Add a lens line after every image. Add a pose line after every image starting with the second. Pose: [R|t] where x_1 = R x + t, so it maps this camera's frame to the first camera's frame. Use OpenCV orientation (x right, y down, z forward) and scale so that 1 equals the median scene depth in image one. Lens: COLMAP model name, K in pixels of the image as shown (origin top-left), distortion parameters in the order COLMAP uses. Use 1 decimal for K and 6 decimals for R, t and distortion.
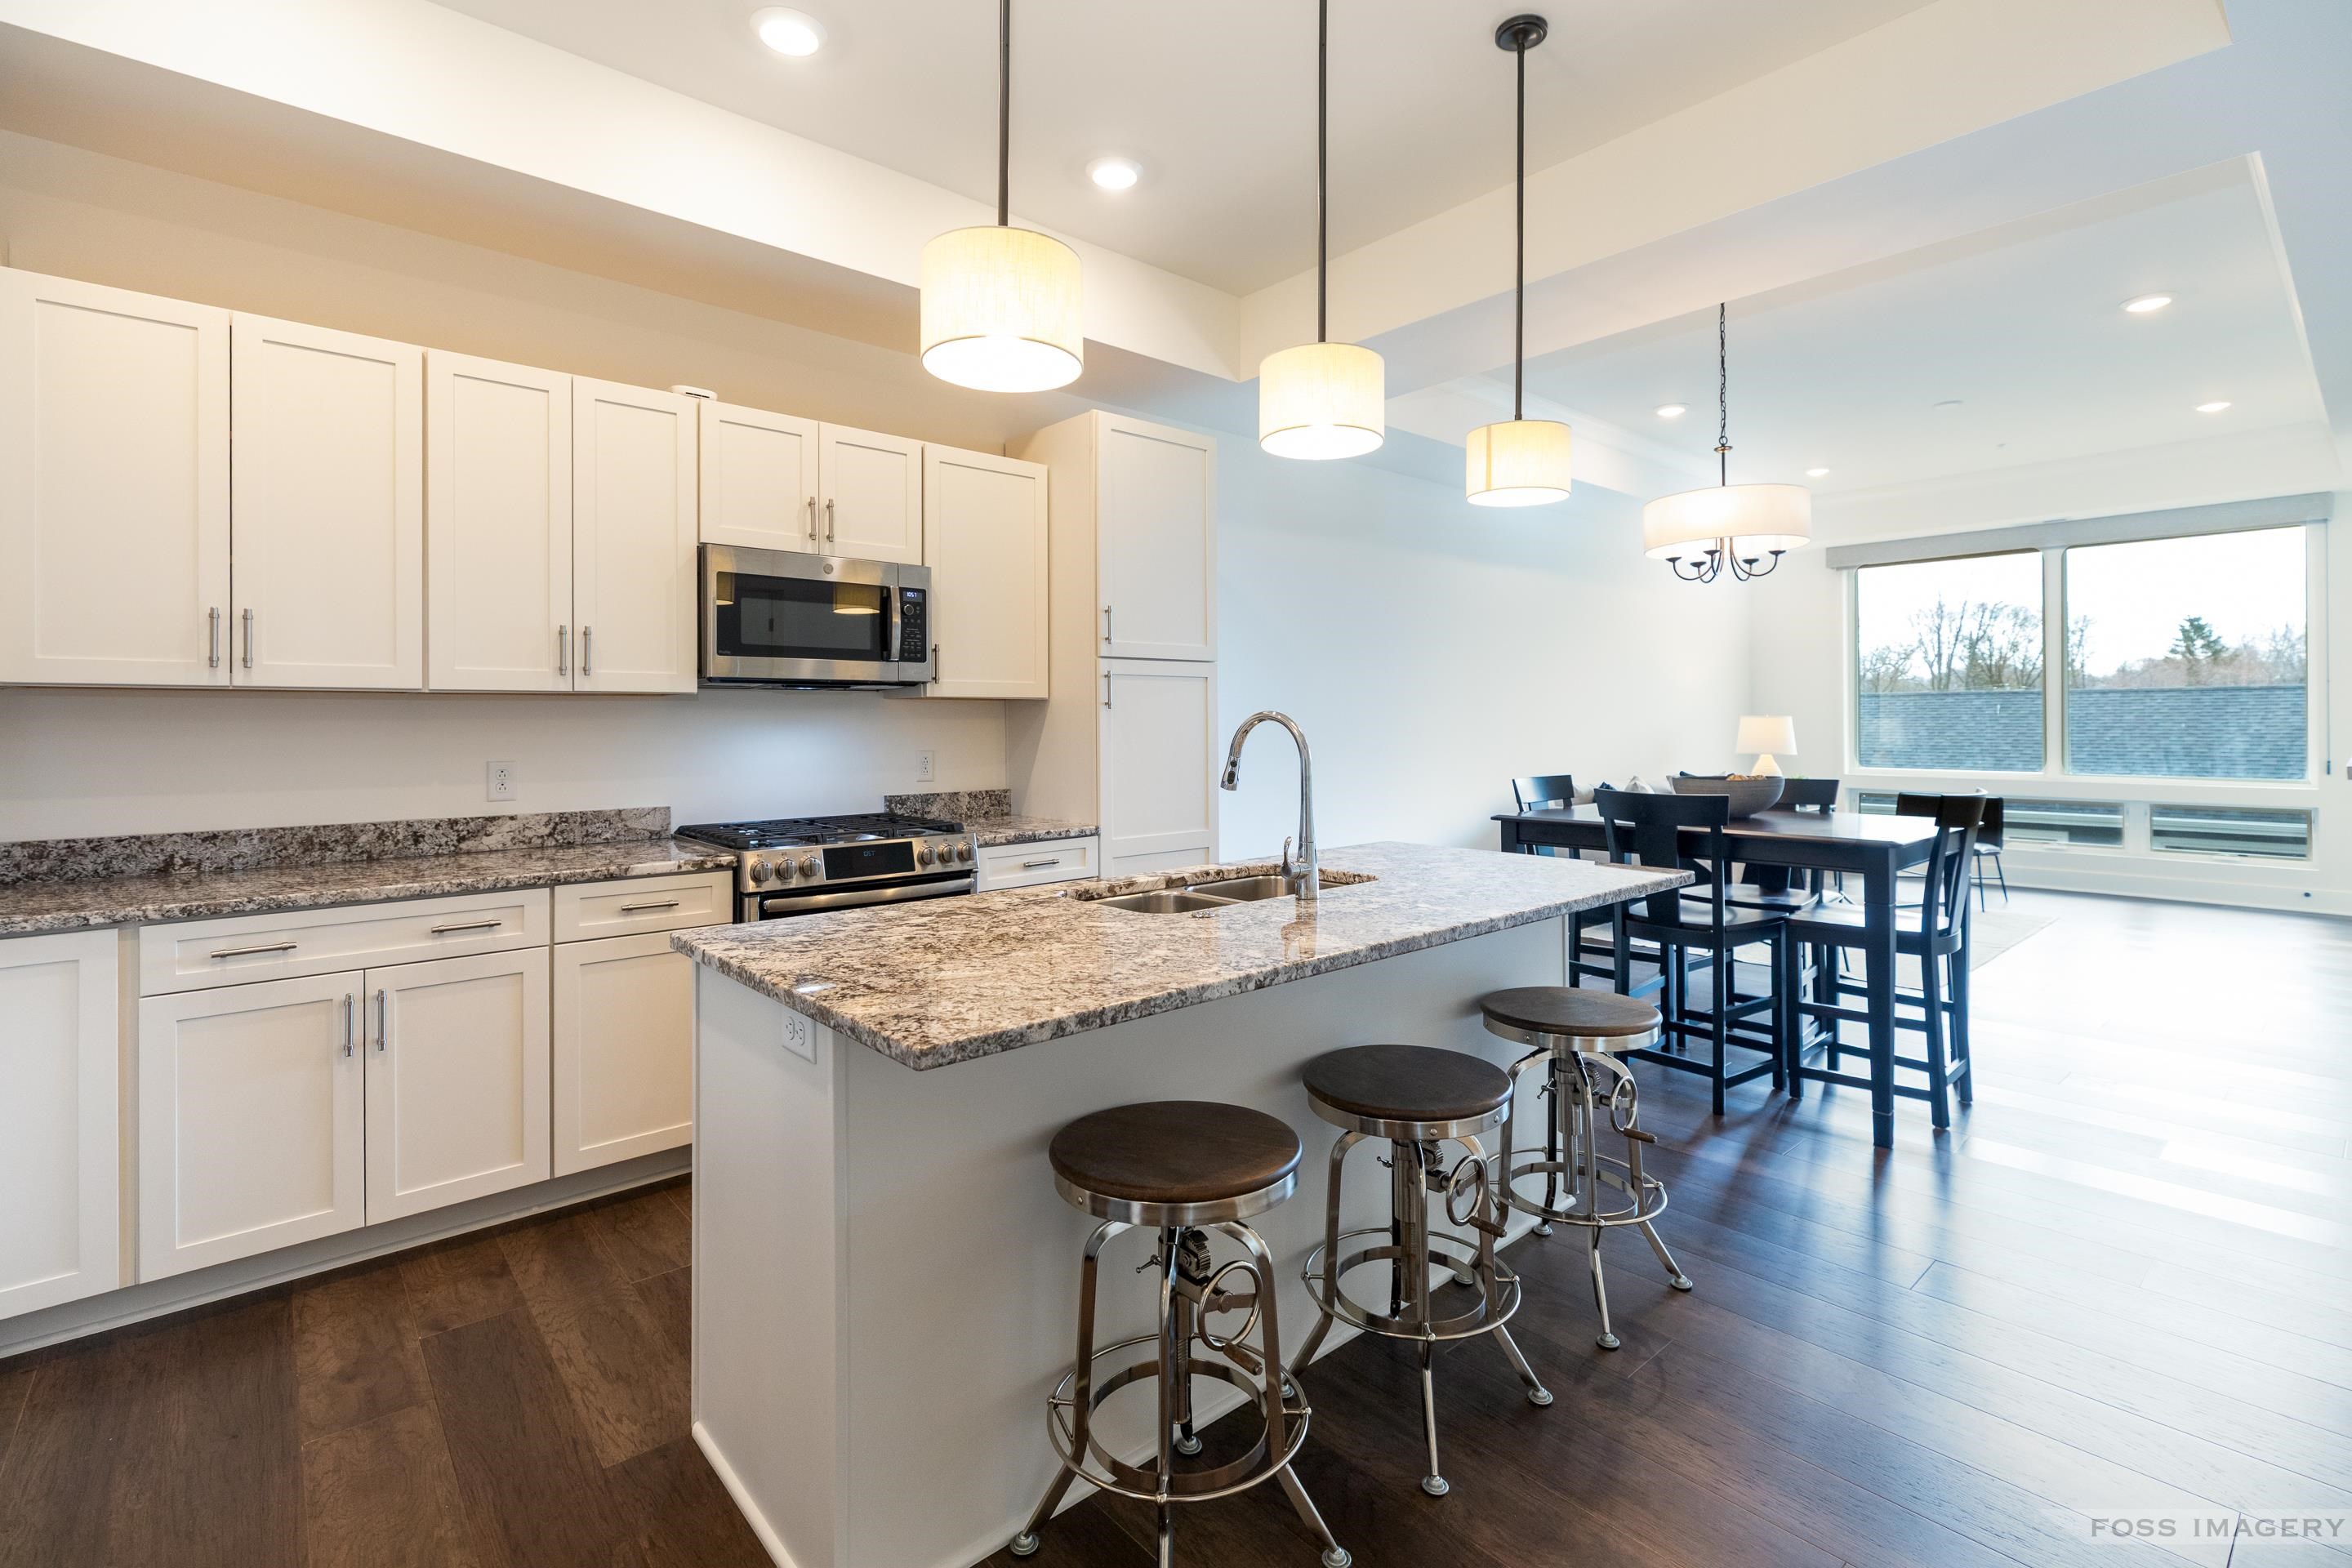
lens RADIAL K [[1066.5, 0, 1177.4], [0, 1066.5, 782.3], [0, 0, 1]] dist [0.012919, -0.000511]
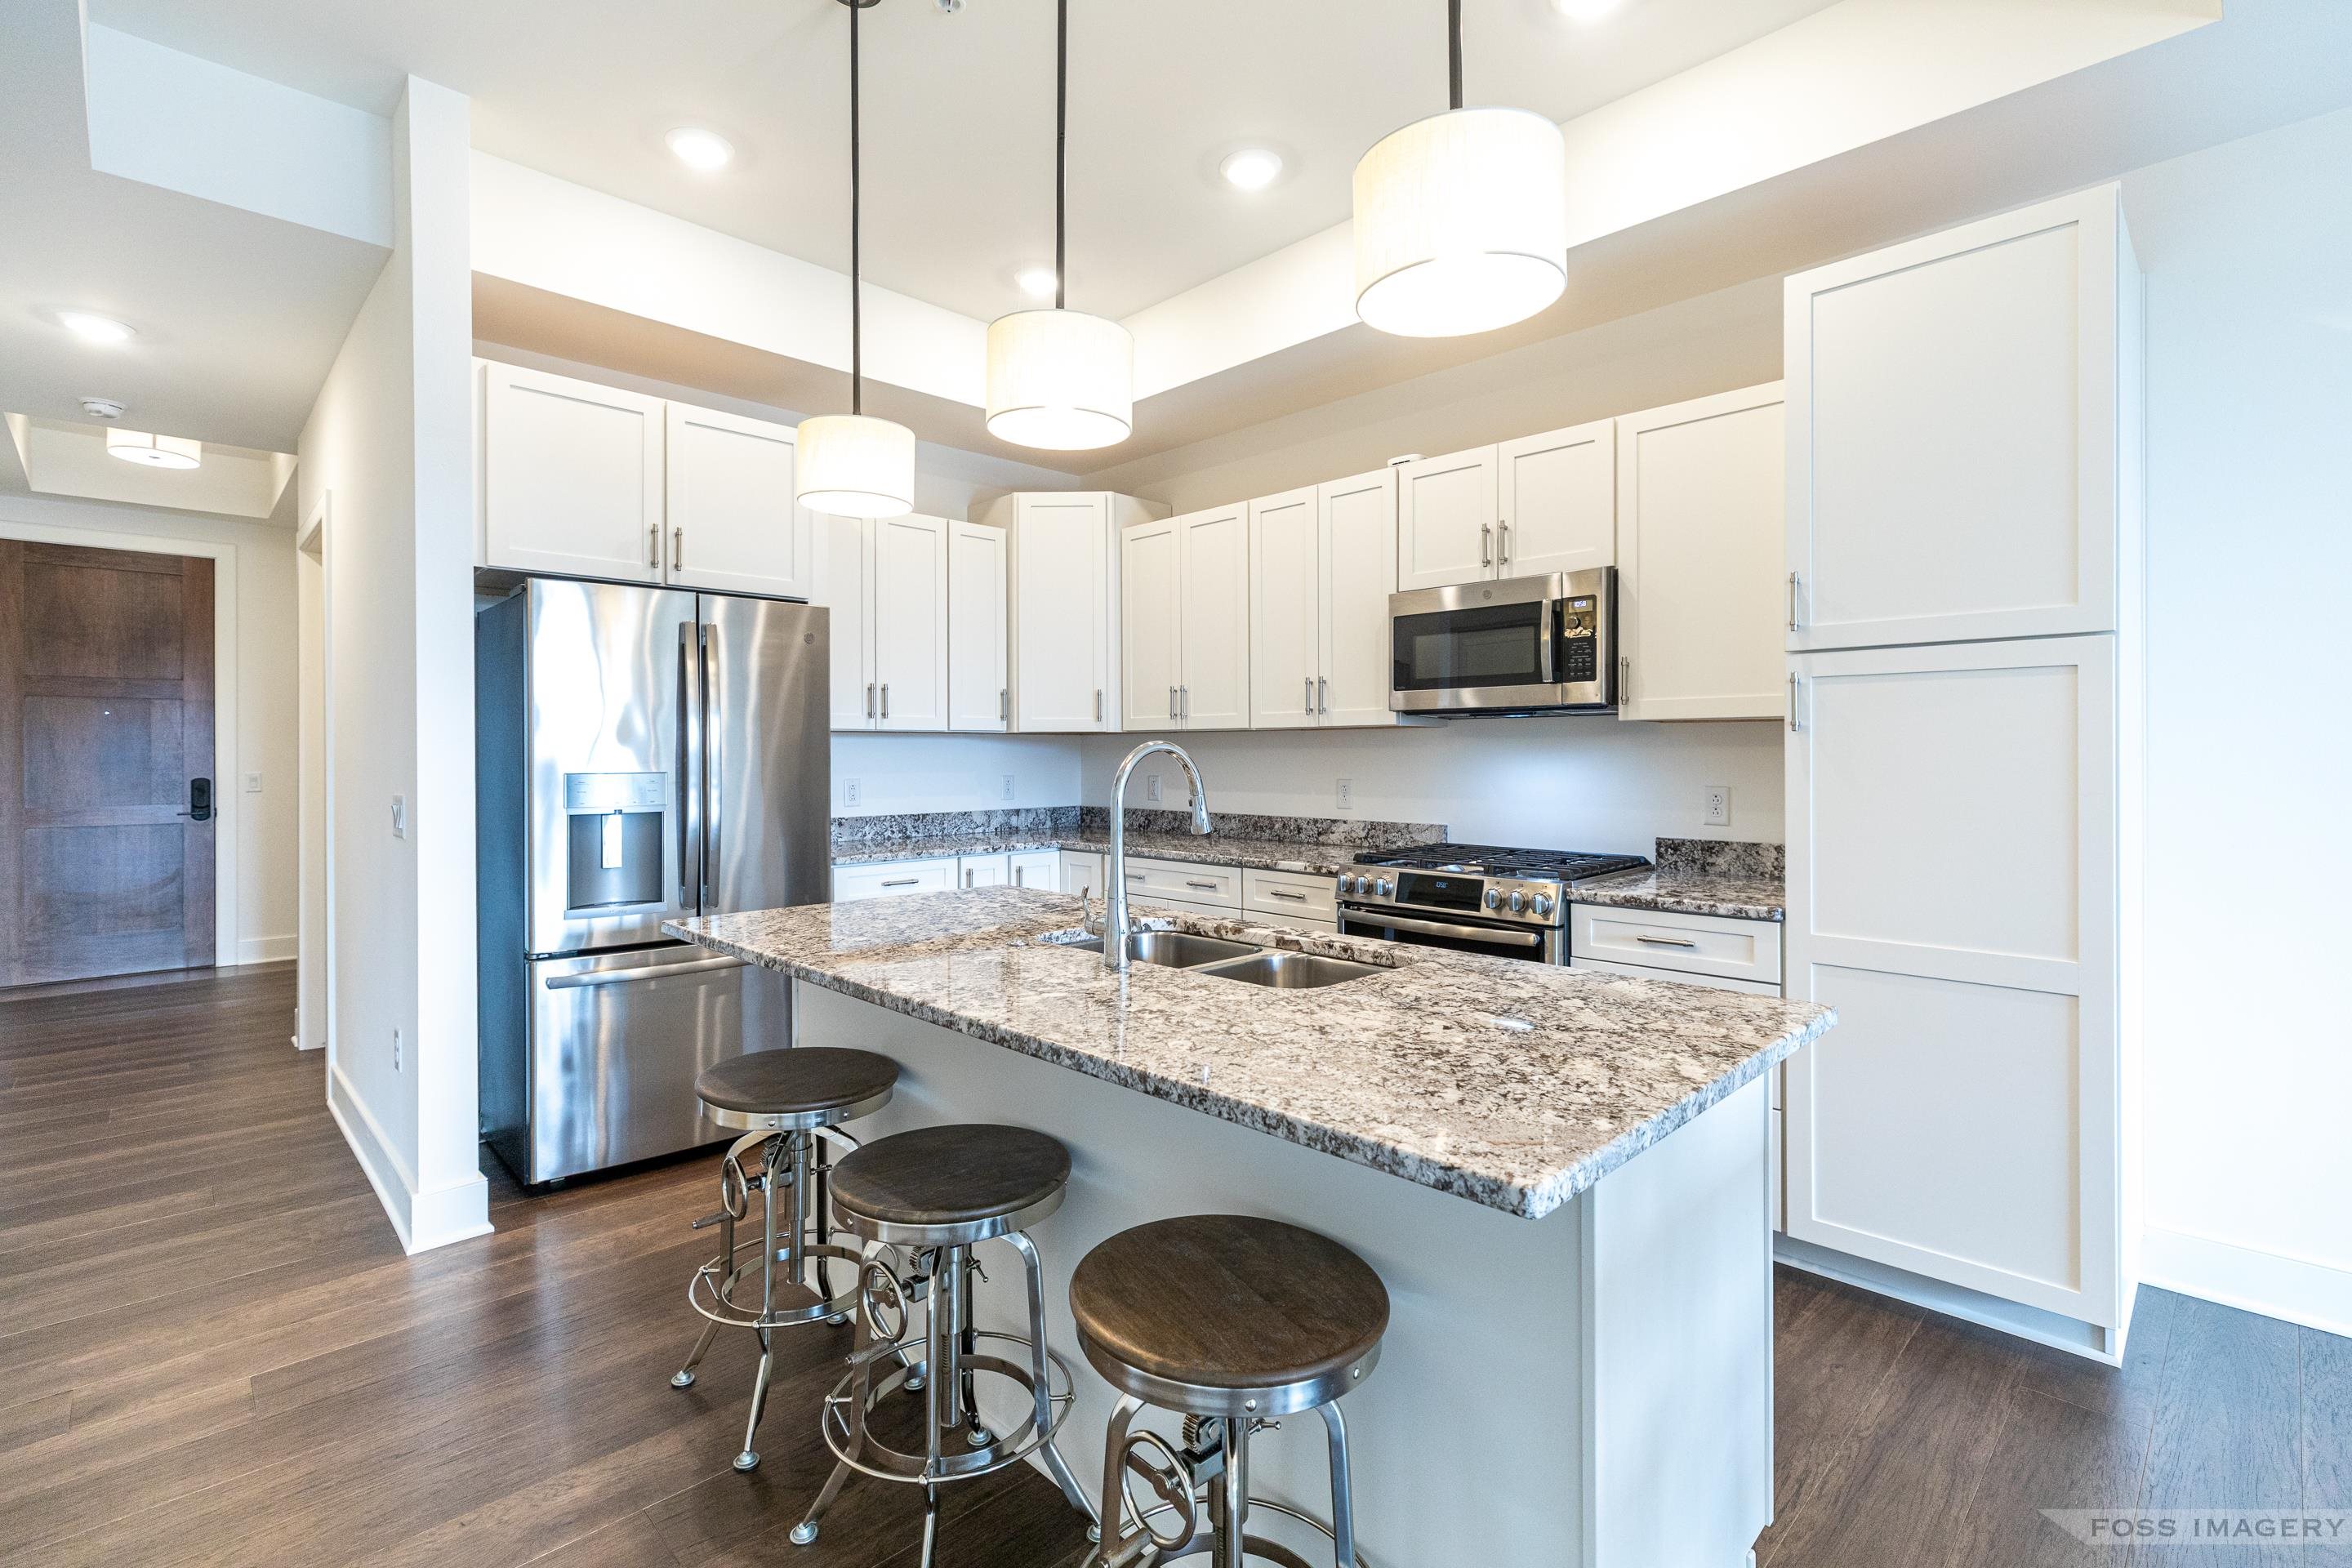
lens RADIAL K [[1066.5, 0, 1177.4], [0, 1066.5, 782.3], [0, 0, 1]] dist [0.012919, -0.000511]
pose [[0.050095, 0.033401, -0.998186, 0.670033], [-0.054315, 0.998053, 0.030670, -0.043774], [0.997266, 0.052680, 0.051811, 0.701555]]
